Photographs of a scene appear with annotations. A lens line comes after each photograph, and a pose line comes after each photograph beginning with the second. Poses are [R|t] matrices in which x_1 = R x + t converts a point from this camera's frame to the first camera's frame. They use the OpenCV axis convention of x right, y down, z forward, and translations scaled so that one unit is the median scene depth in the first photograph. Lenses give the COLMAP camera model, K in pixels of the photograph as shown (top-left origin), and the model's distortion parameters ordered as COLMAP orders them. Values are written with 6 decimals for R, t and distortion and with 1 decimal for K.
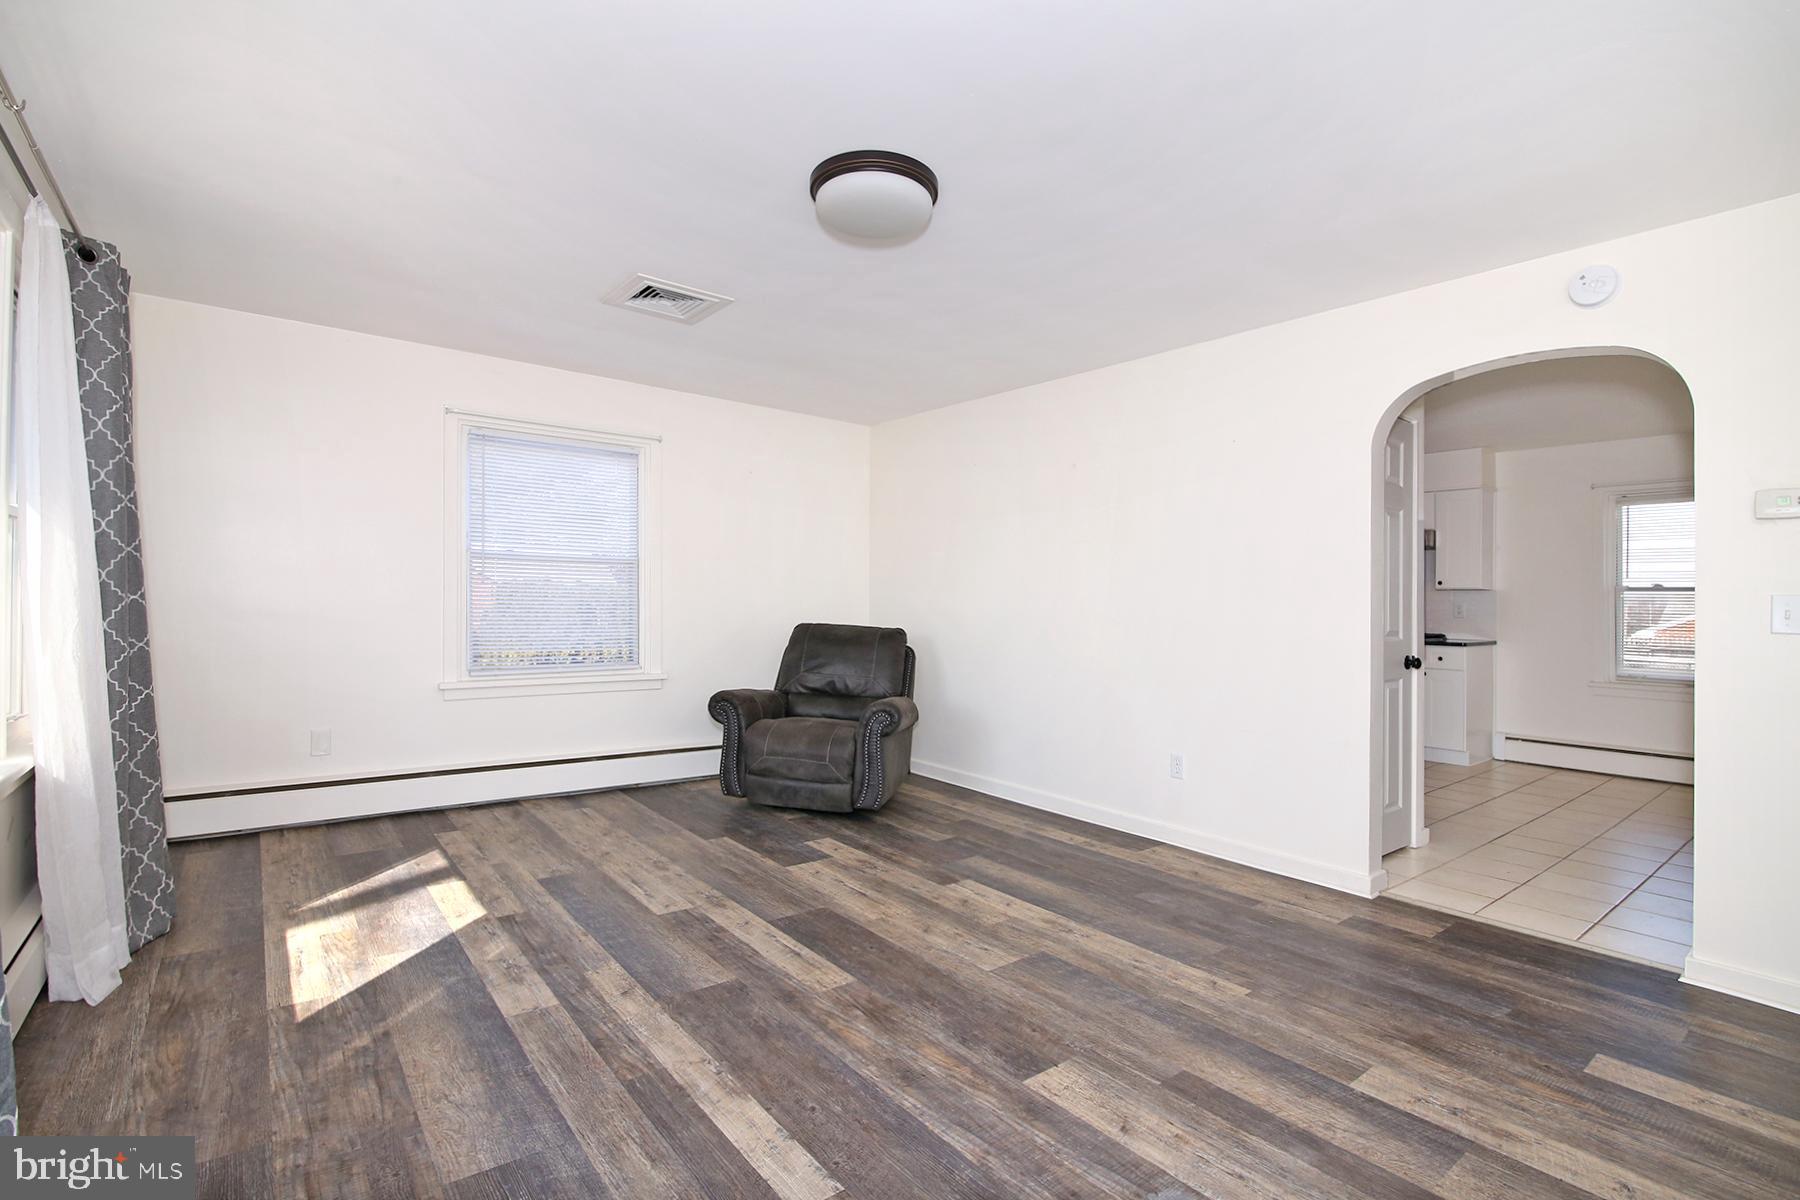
lens RADIAL K [[821.9, 0, 895.4], [0, 821.9, 604.5], [0, 0, 1]] dist [-0.002249, -0.000271]
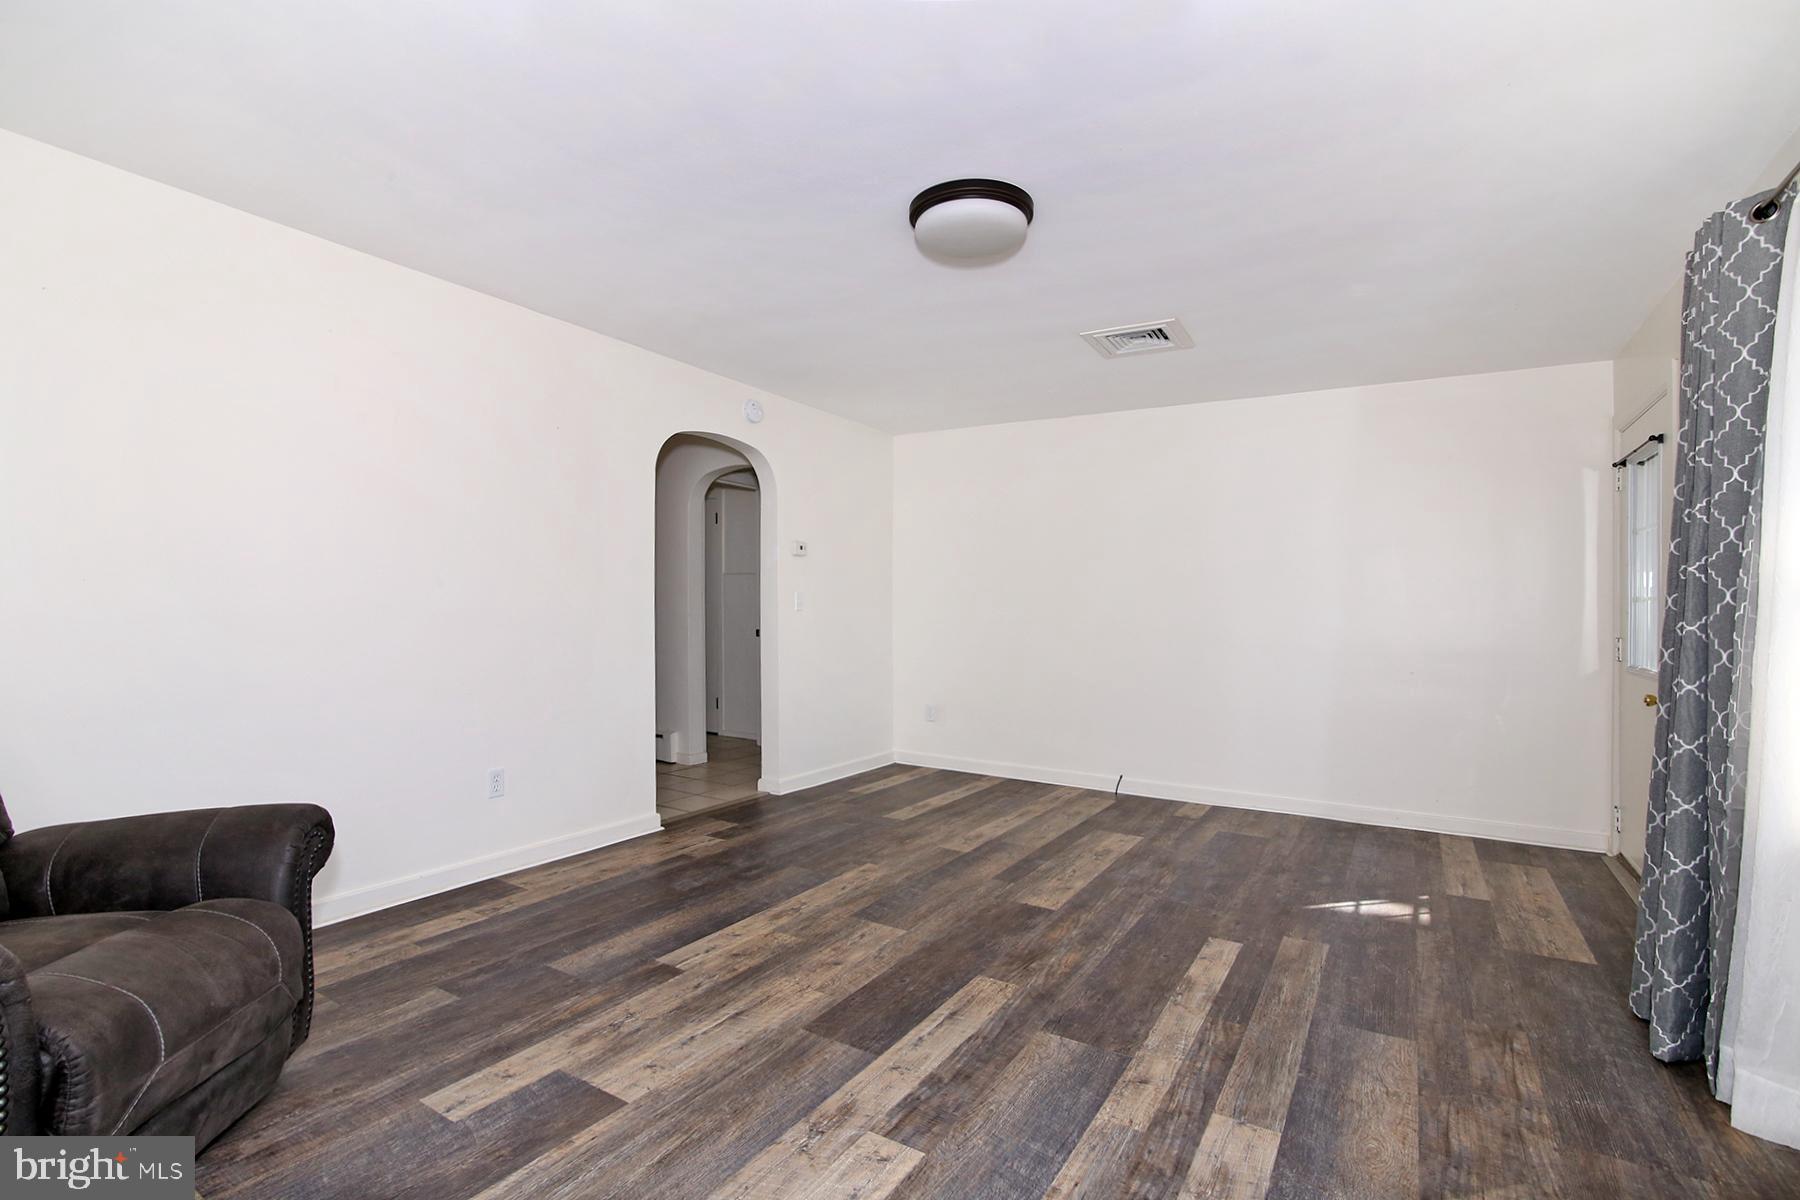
lens RADIAL K [[821.9, 0, 895.4], [0, 821.9, 604.5], [0, 0, 1]] dist [-0.002249, -0.000271]
pose [[-0.333624, -0.019604, 0.942502, -0.994144], [-0.024435, 0.999628, 0.012143, -0.020098], [-0.942389, -0.018979, -0.333979, 1.478247]]
